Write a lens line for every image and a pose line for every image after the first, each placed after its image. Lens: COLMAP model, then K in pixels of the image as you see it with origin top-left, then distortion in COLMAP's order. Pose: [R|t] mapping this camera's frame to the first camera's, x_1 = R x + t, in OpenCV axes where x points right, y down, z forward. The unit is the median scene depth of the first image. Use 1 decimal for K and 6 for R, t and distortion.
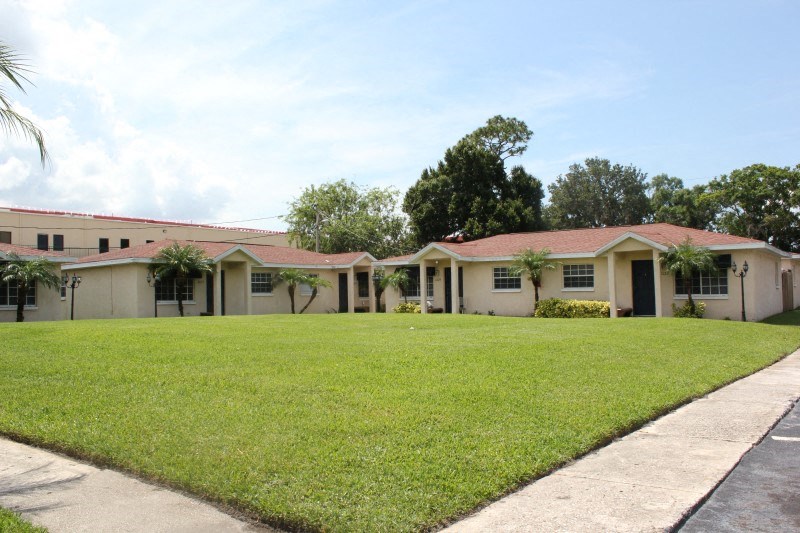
lens RADIAL K [[672.7, 0, 397.3], [0, 672.7, 280.1], [0, 0, 1]] dist [-0.188566, 0.170832]
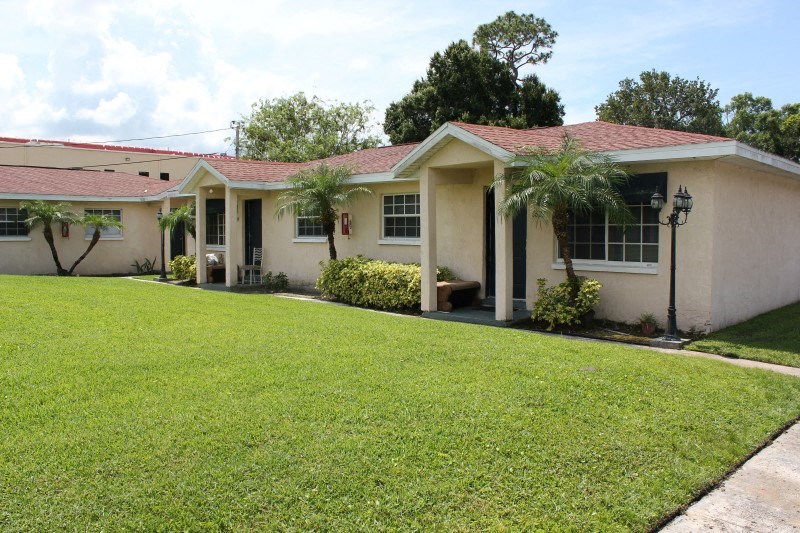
lens RADIAL K [[672.7, 0, 397.3], [0, 672.7, 280.1], [0, 0, 1]] dist [-0.188566, 0.170832]
pose [[0.989143, 0.028233, -0.144218, 0.141550], [-0.014417, 0.995280, 0.095963, -0.002651], [0.146247, -0.092842, 0.984882, 0.187906]]
